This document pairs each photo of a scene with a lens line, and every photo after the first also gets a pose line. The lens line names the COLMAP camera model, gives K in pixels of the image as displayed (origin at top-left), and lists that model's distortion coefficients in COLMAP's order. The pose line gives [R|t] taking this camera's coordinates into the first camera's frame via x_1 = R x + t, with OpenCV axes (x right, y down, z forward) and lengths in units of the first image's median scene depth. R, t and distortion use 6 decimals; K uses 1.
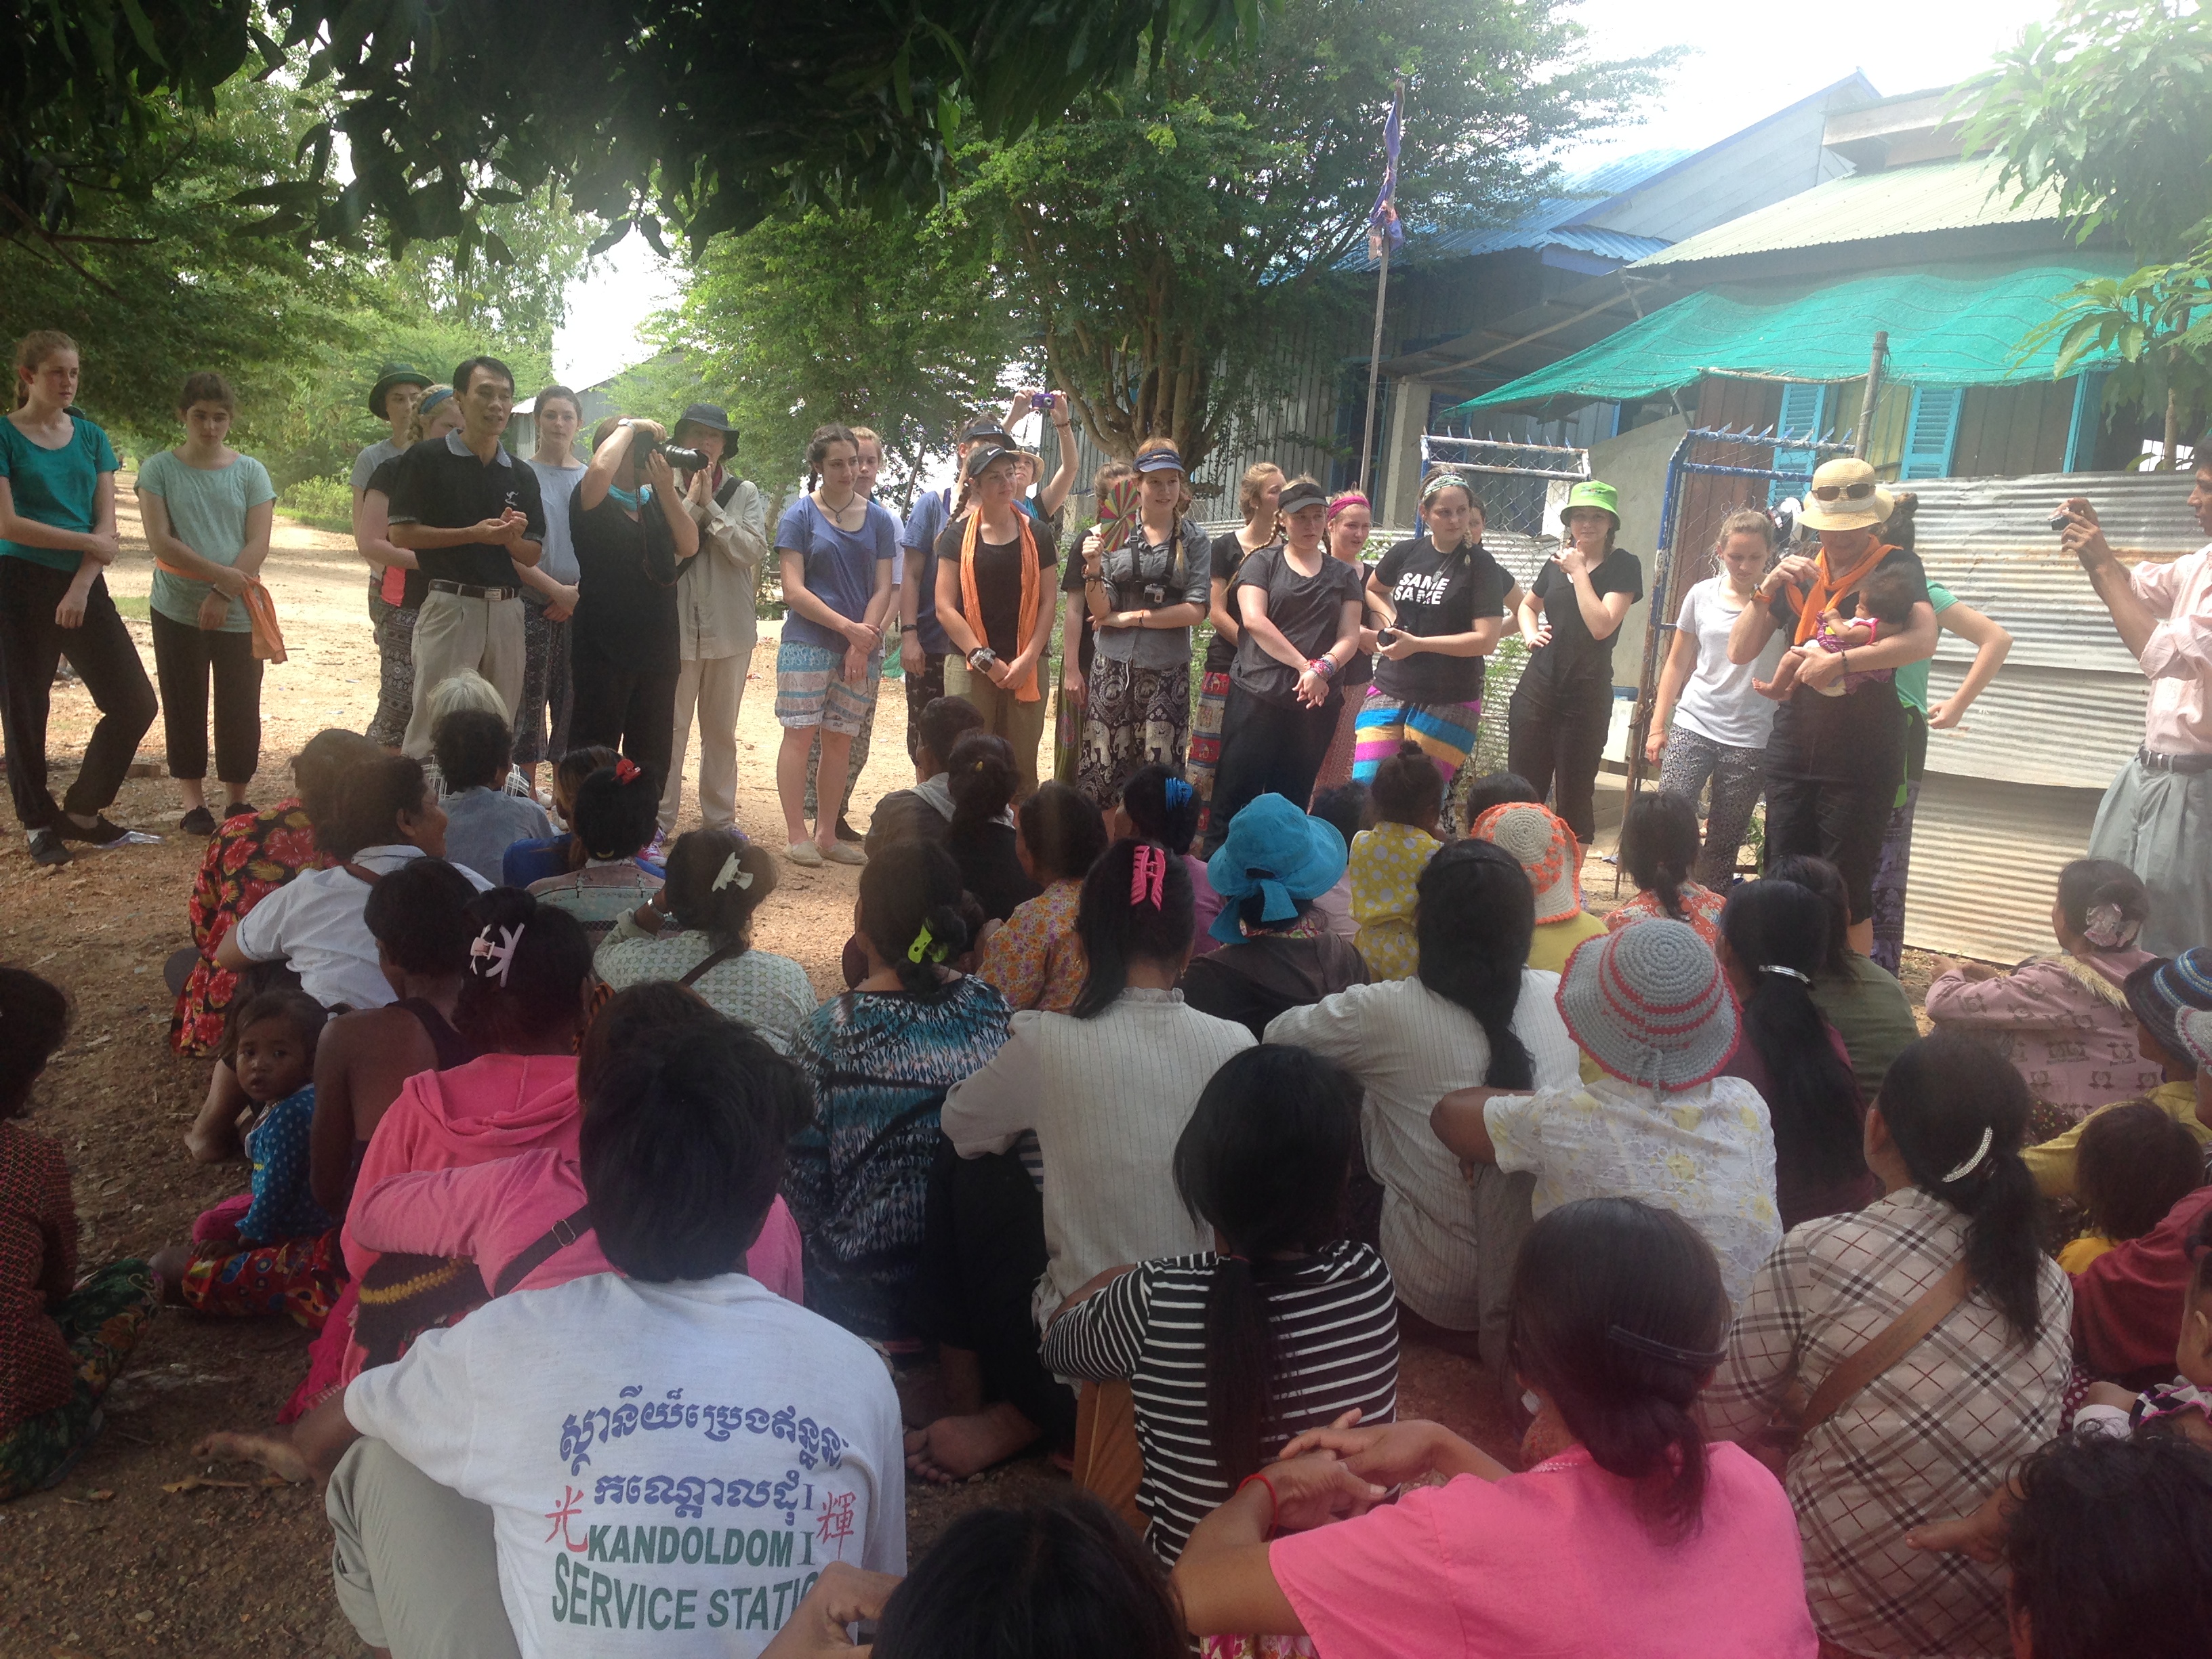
lens RADIAL K [[2261.4, 0, 1106.4], [0, 2261.4, 824.4], [0, 0, 1]] dist [0.052236, 0.000000]
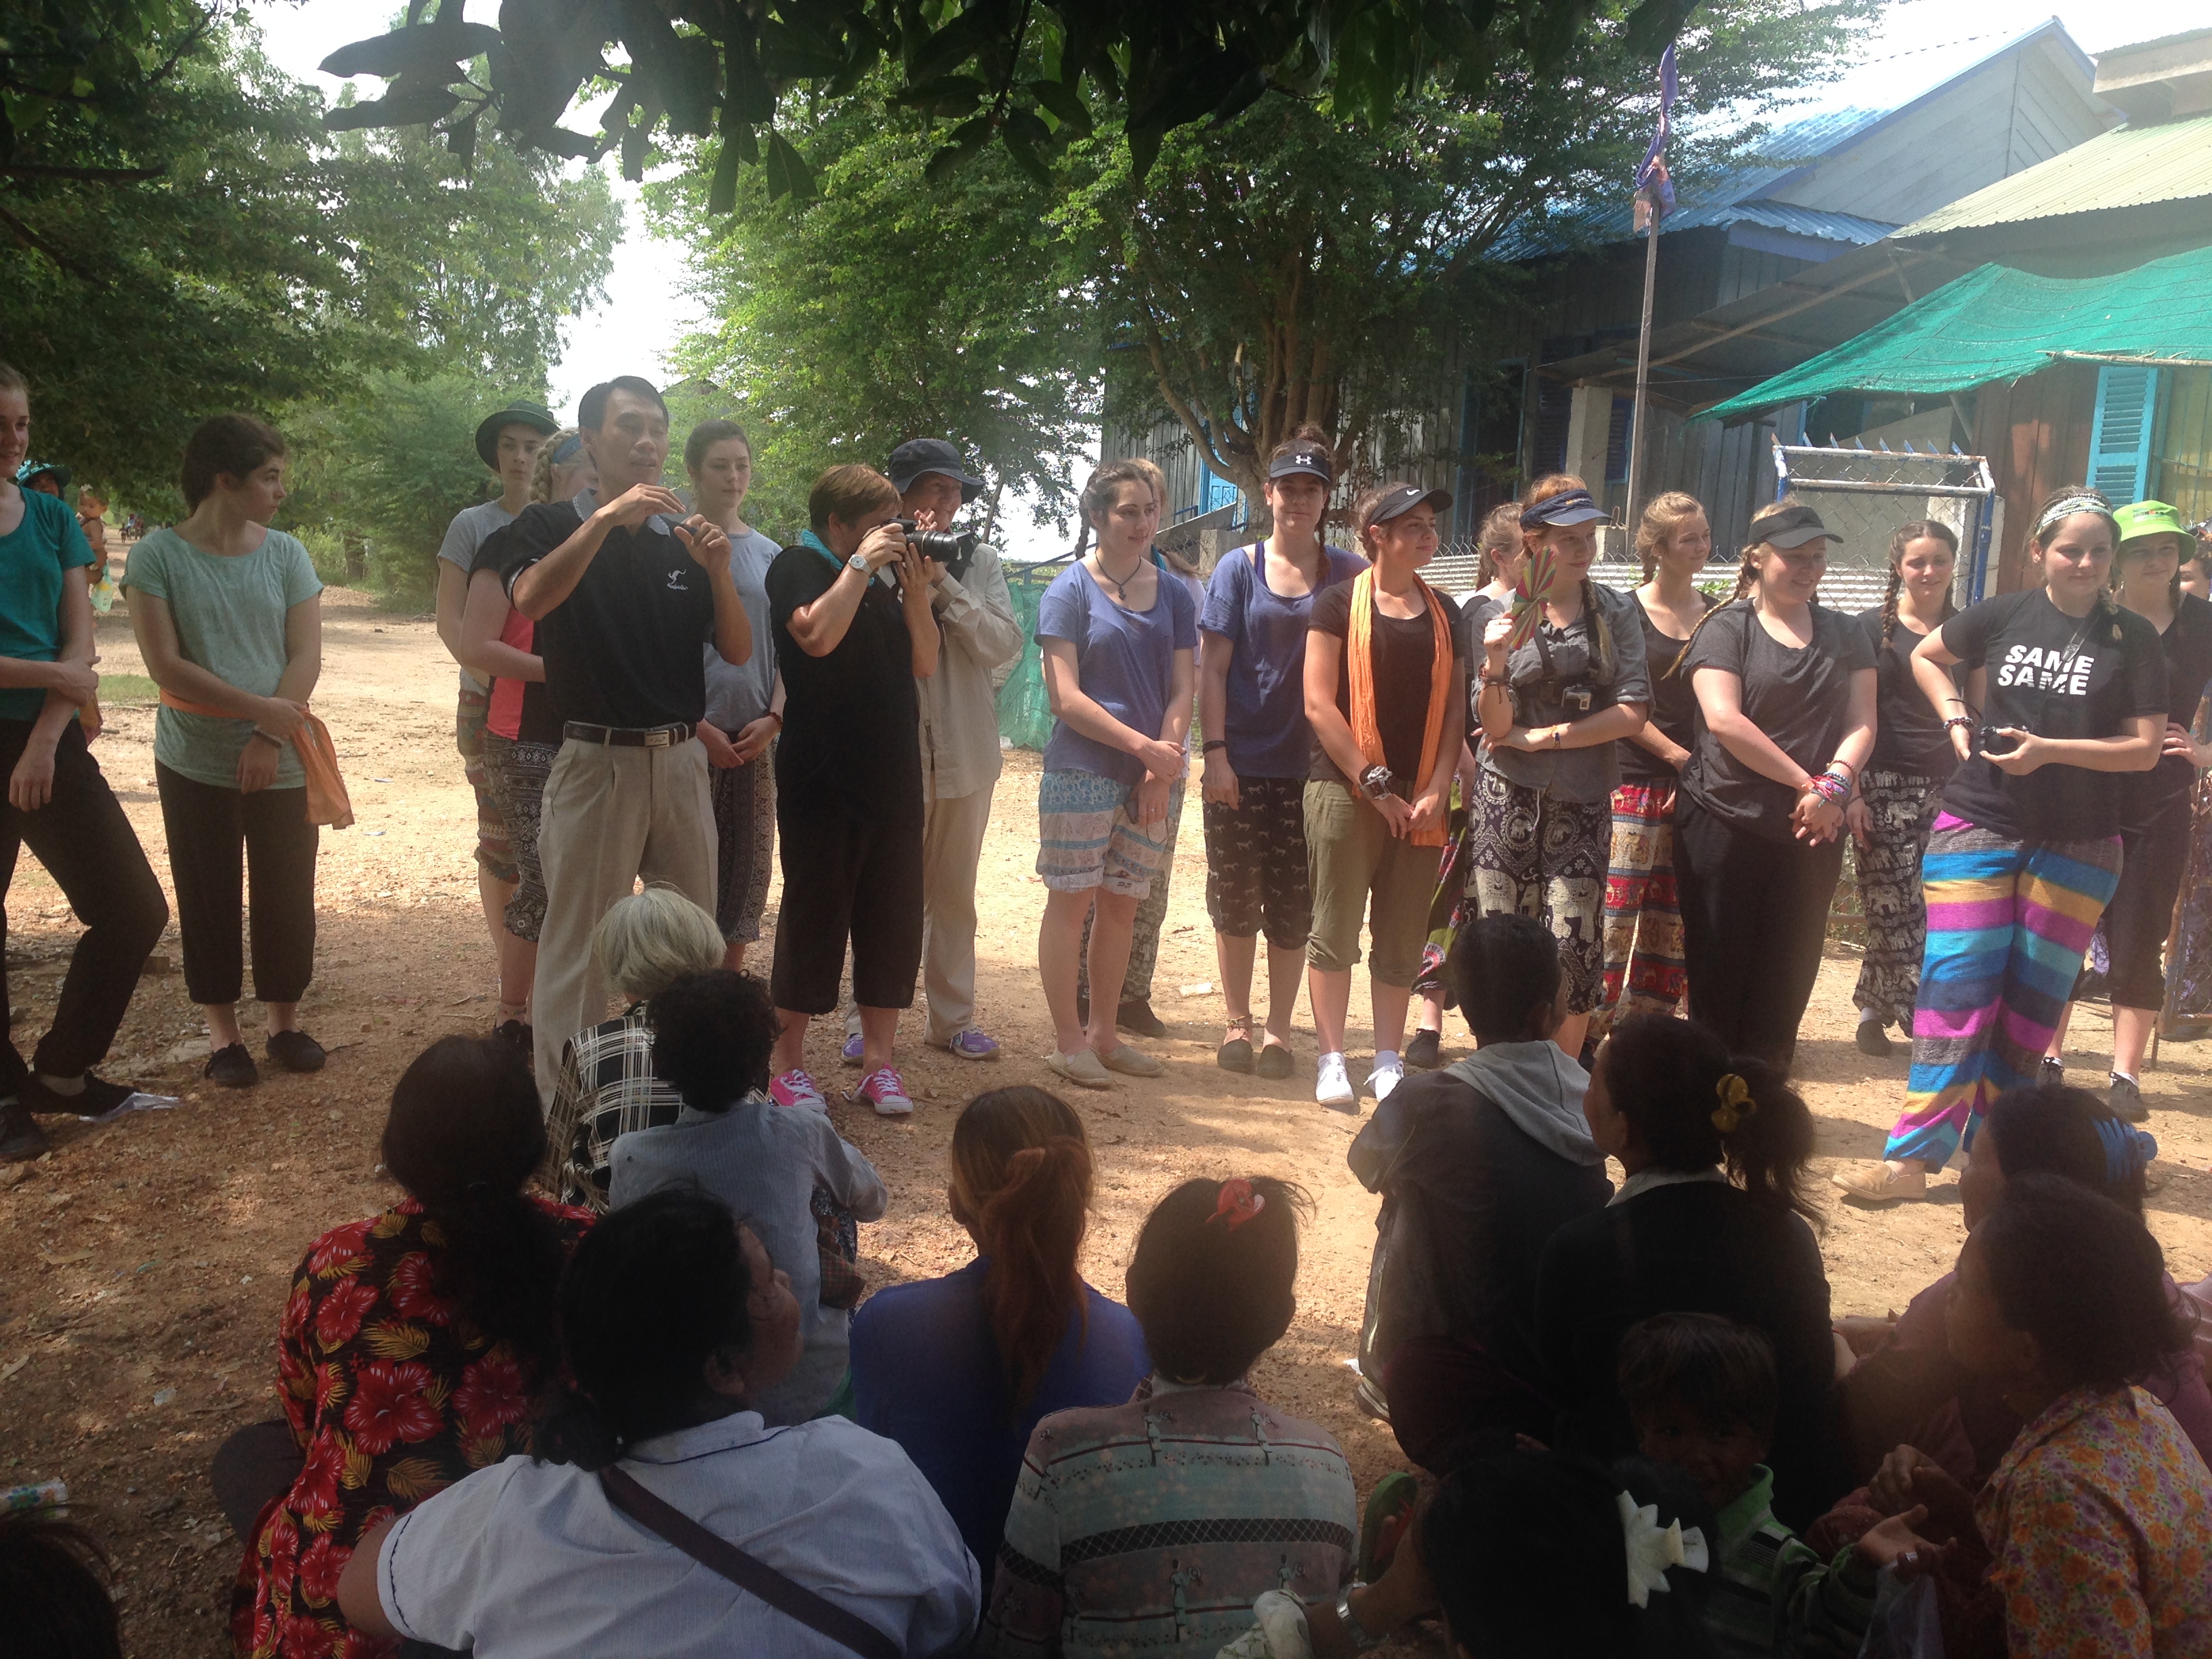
lens RADIAL K [[2261.4, 0, 1104.6], [0, 2261.4, 843.5], [0, 0, 1]] dist [0.052236, 0.000000]
pose [[0.999478, -0.032203, 0.002574, -0.127980], [0.032205, 0.999481, -0.000644, -0.056822], [-0.002552, 0.000727, 0.999996, 0.295437]]
